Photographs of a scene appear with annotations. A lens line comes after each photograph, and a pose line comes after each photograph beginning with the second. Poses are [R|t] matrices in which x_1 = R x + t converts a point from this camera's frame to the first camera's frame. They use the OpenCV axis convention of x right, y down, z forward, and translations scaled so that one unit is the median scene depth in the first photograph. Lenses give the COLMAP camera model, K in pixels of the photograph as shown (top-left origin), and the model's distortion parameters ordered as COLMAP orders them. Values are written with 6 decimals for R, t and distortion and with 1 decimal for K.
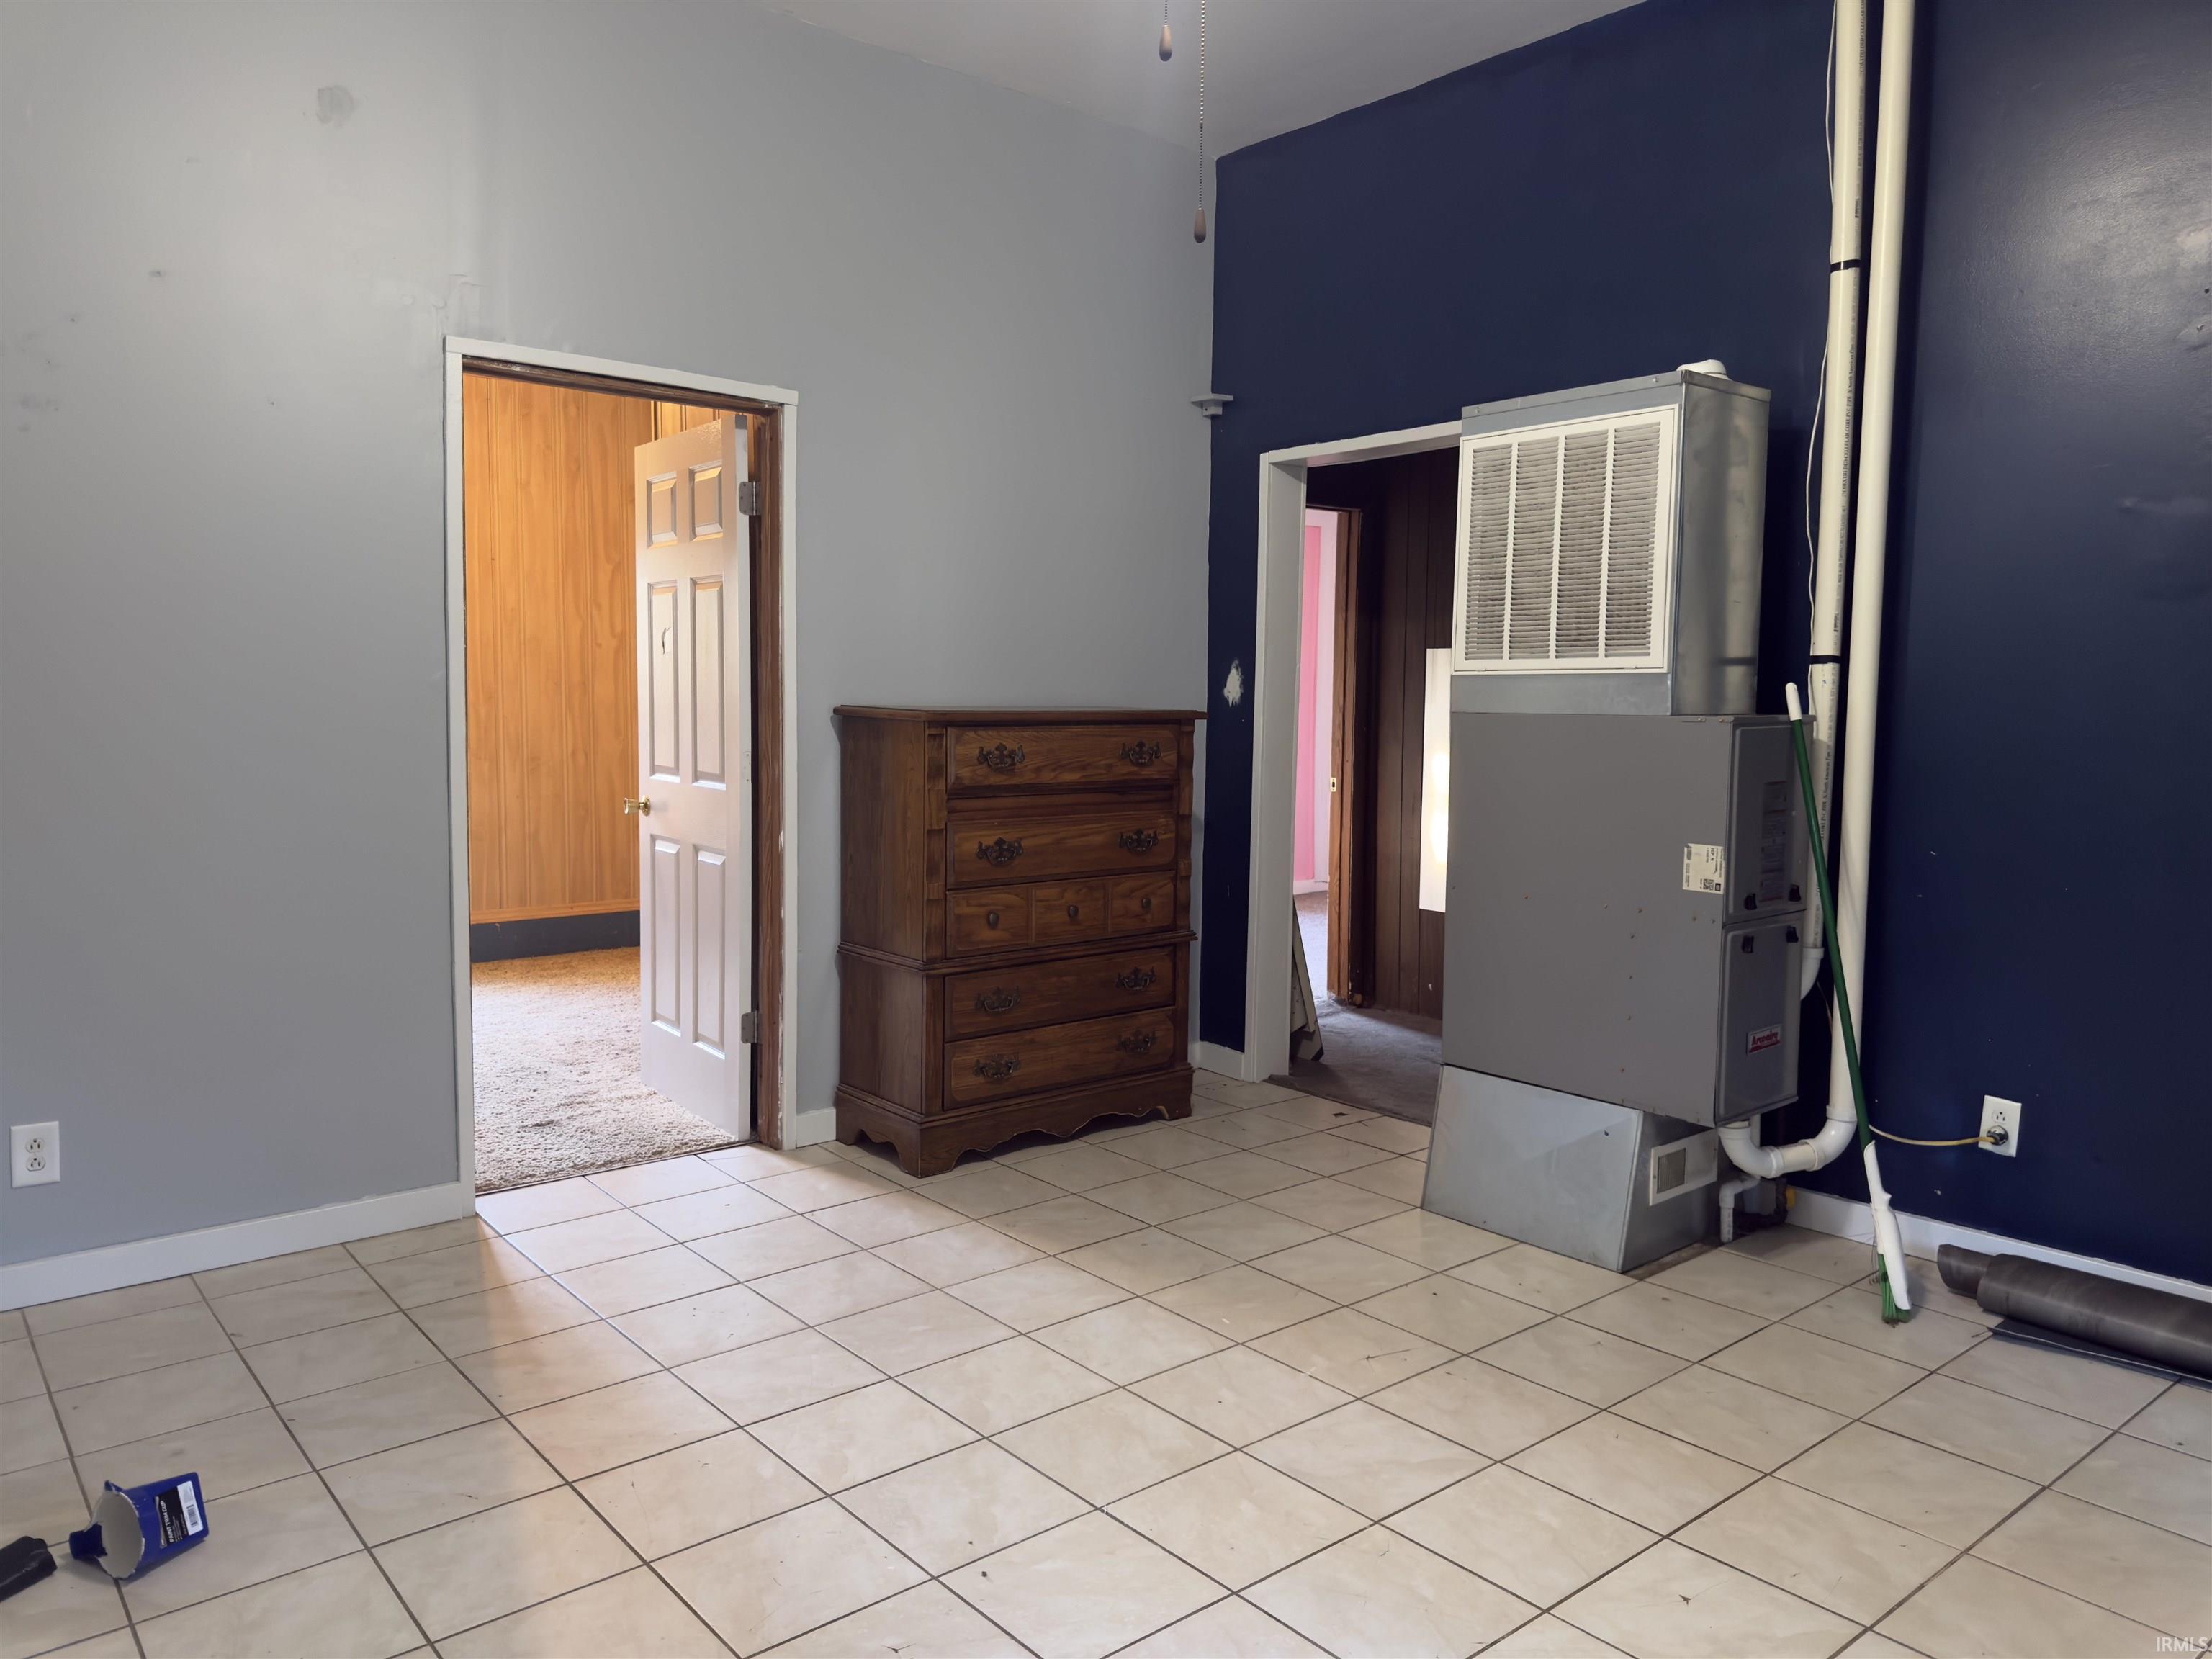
lens RADIAL K [[1552.7, 0, 1110.6], [0, 1552.7, 839.7], [0, 0, 1]] dist [0.070491, -0.089321]
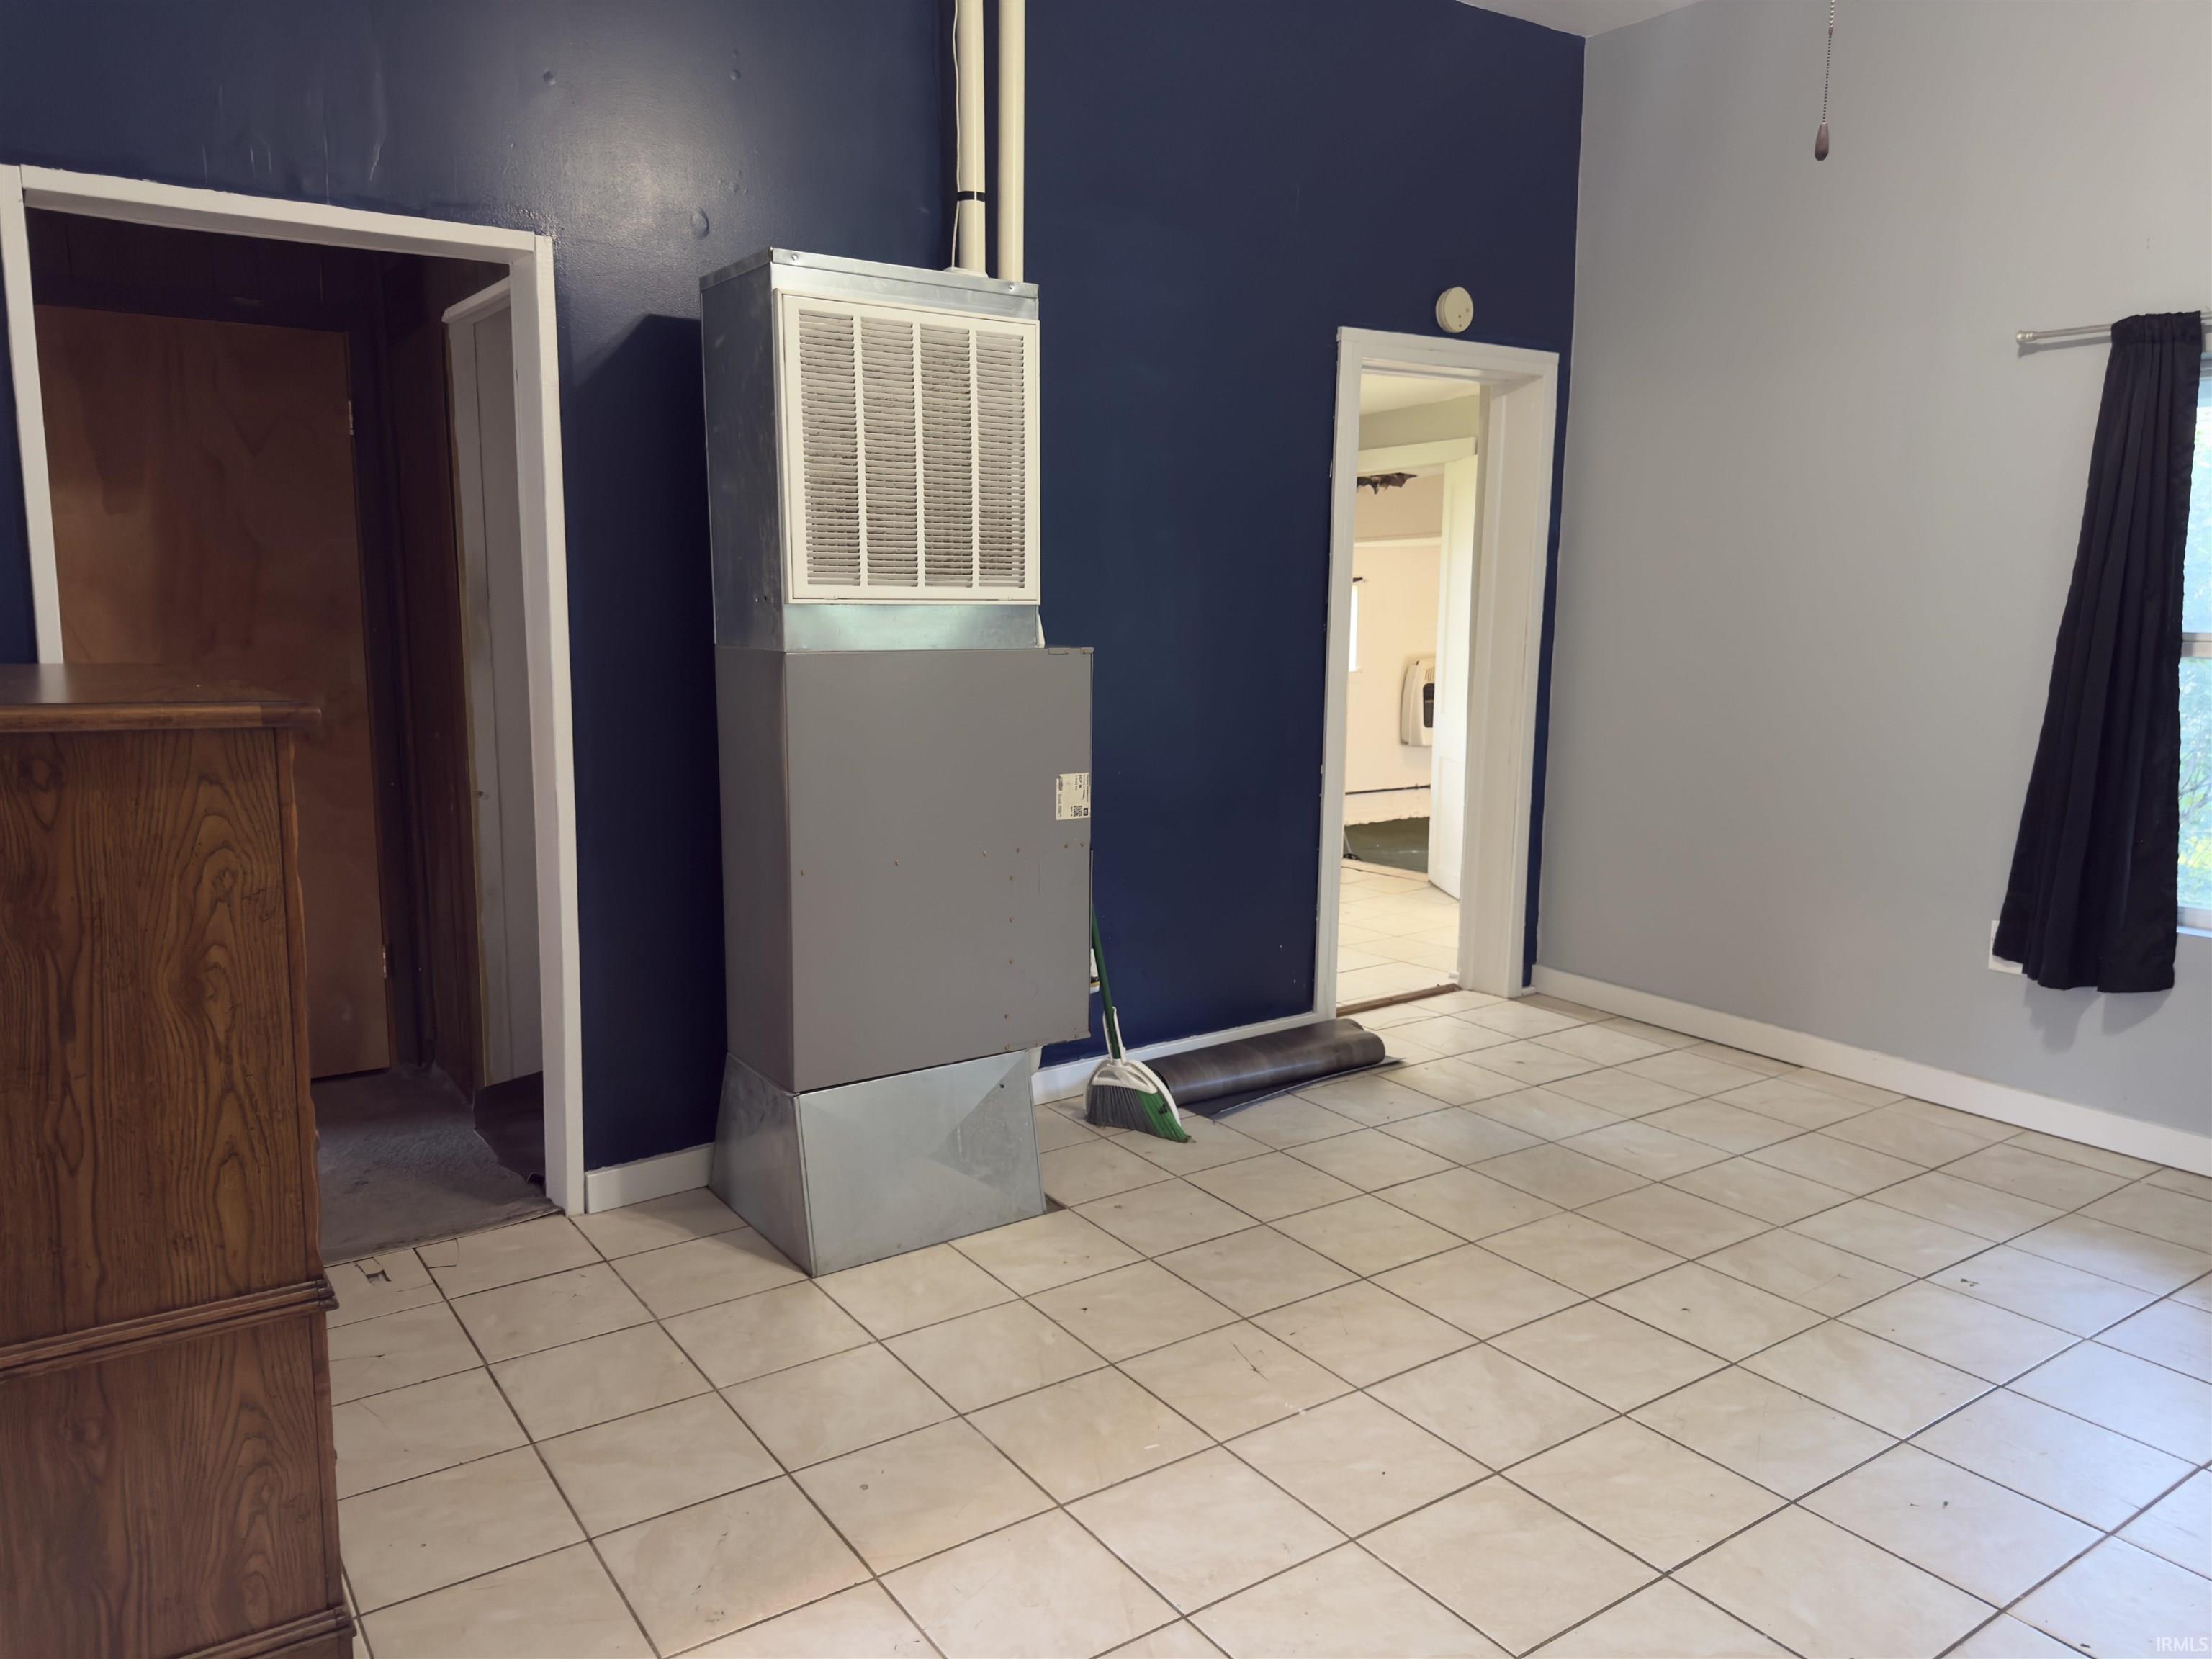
lens RADIAL K [[1552.7, 0, 1092.9], [0, 1552.7, 838.0], [0, 0, 1]] dist [0.070491, -0.089321]
pose [[0.090807, -0.167152, 0.981741, -0.601093], [0.086585, 0.983405, 0.159426, -0.111891], [-0.992097, 0.070527, 0.103772, 0.853751]]
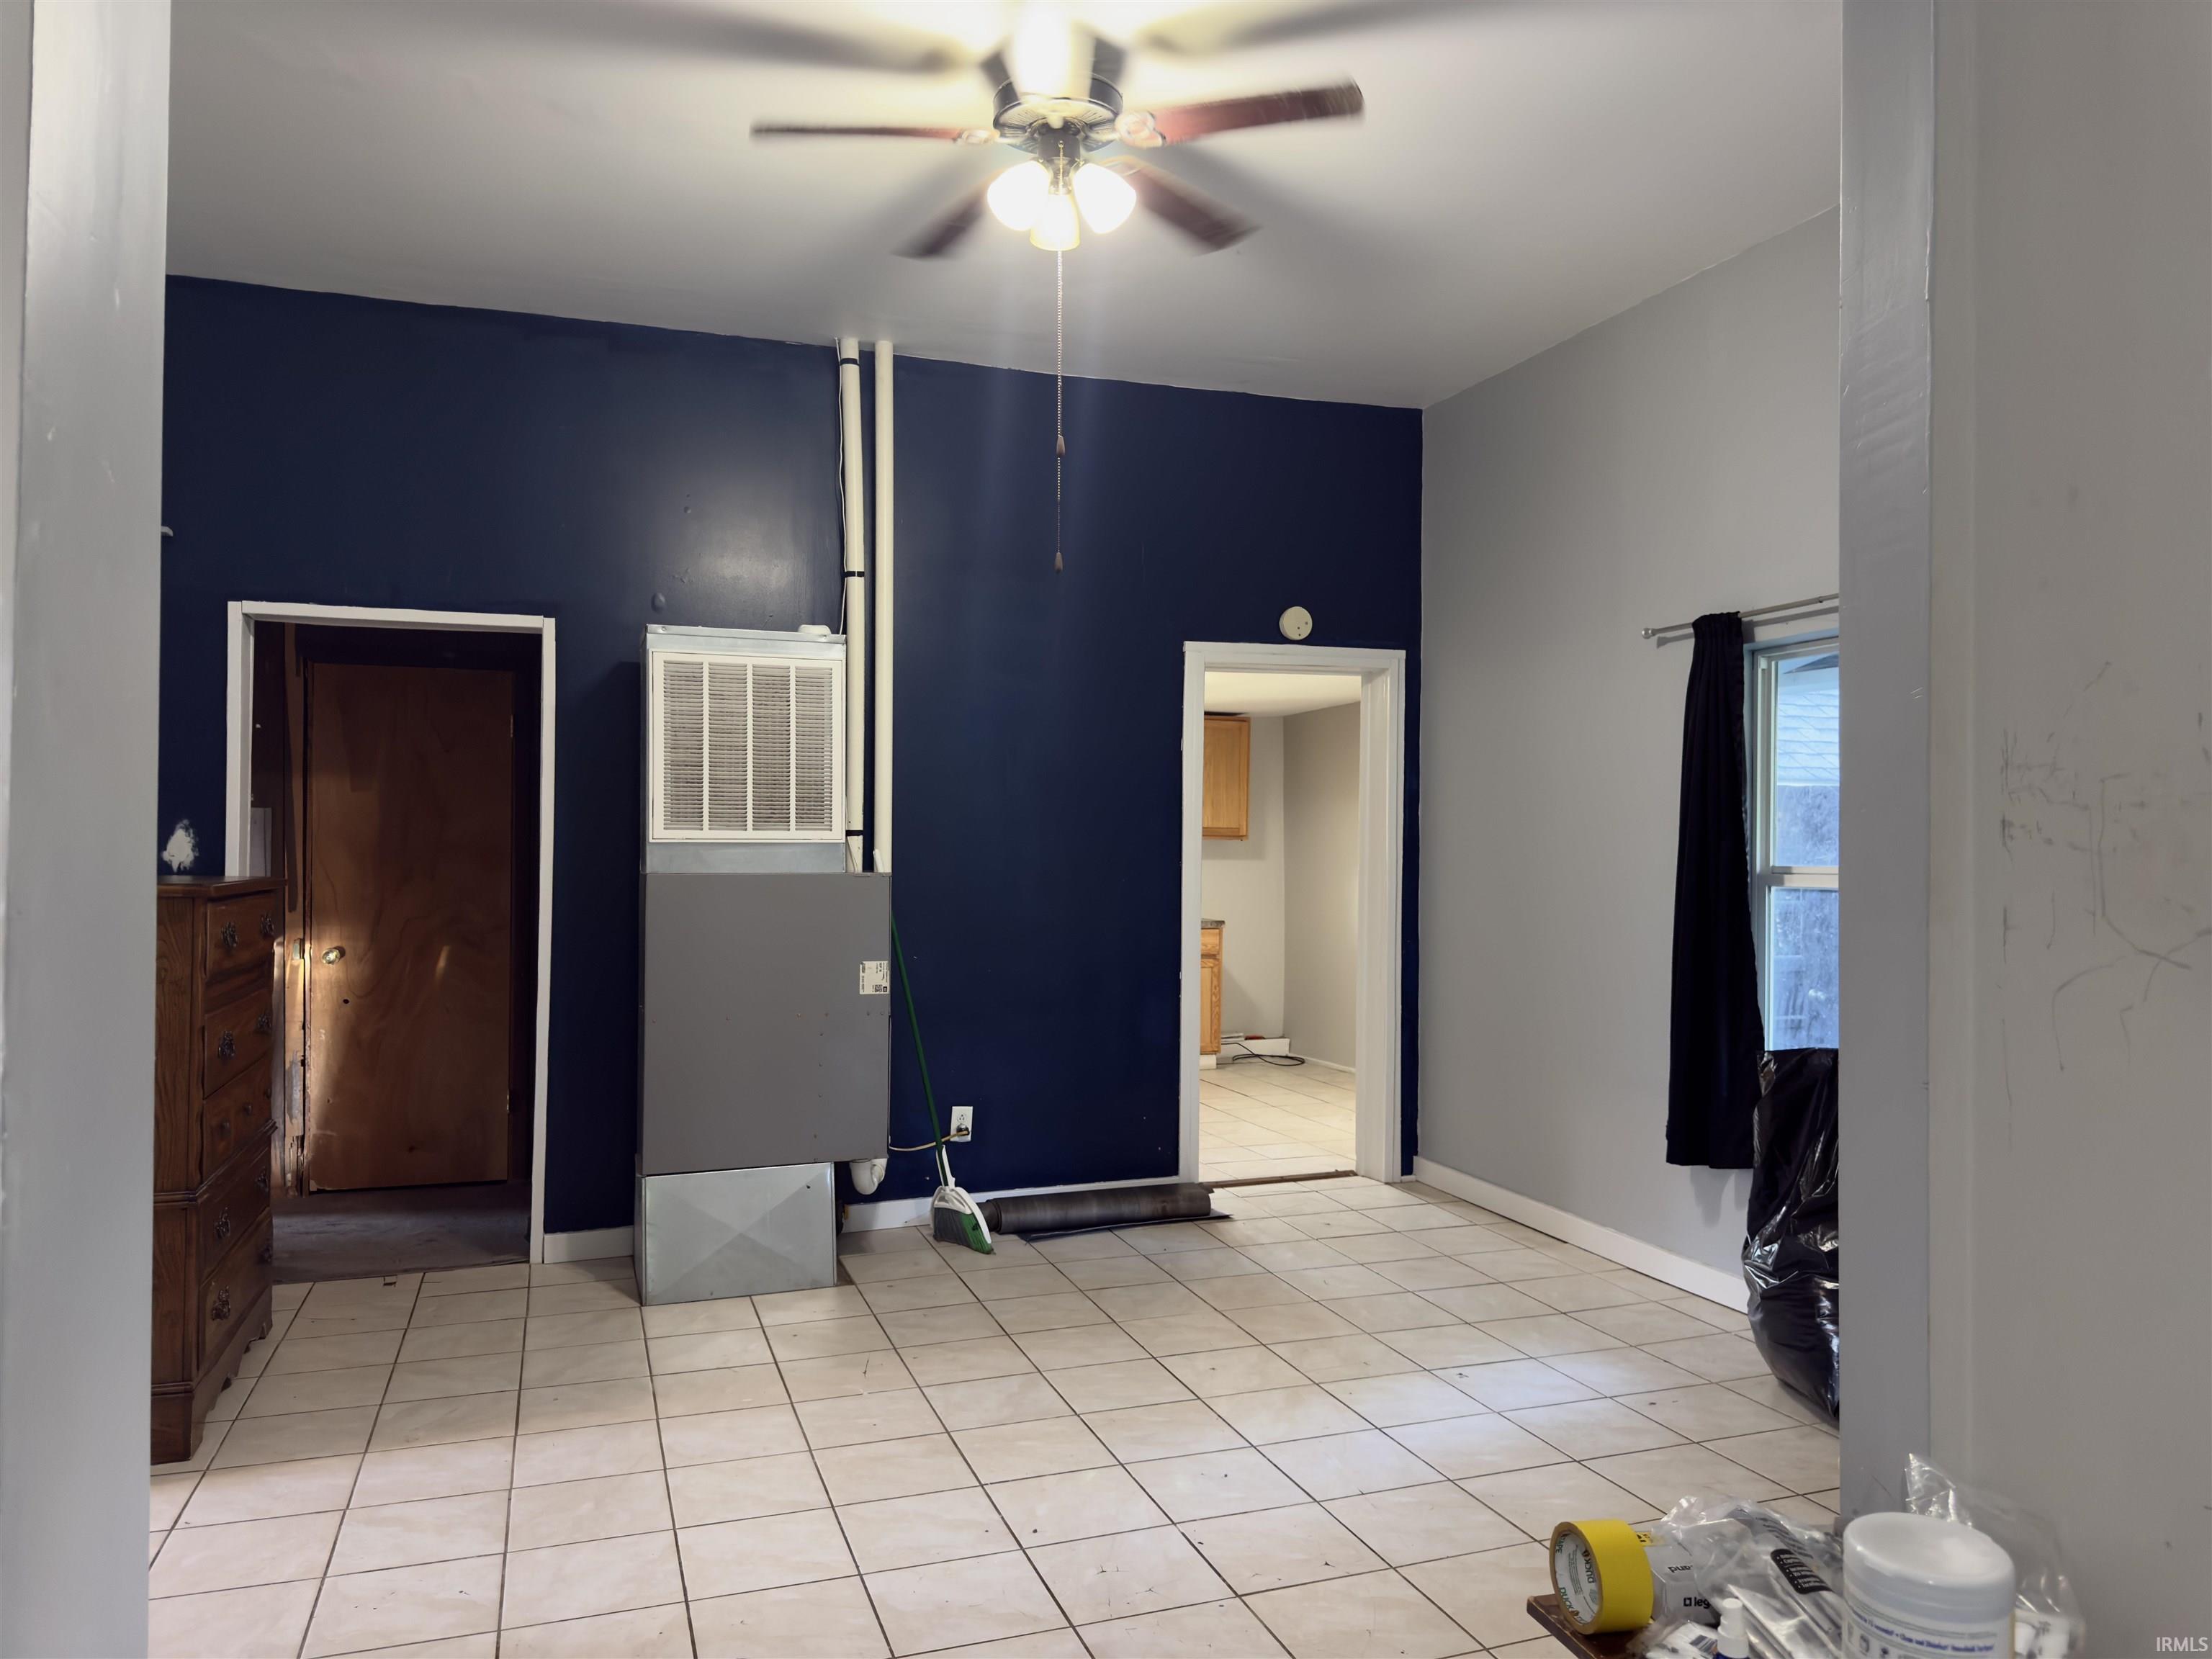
lens RADIAL K [[1552.7, 0, 1110.4], [0, 1552.7, 821.9], [0, 0, 1]] dist [0.070491, -0.089321]
pose [[0.349050, 0.007417, 0.937075, -0.858464], [0.086654, 0.995429, -0.040156, -0.046643], [-0.933089, 0.095218, 0.346811, 0.277038]]
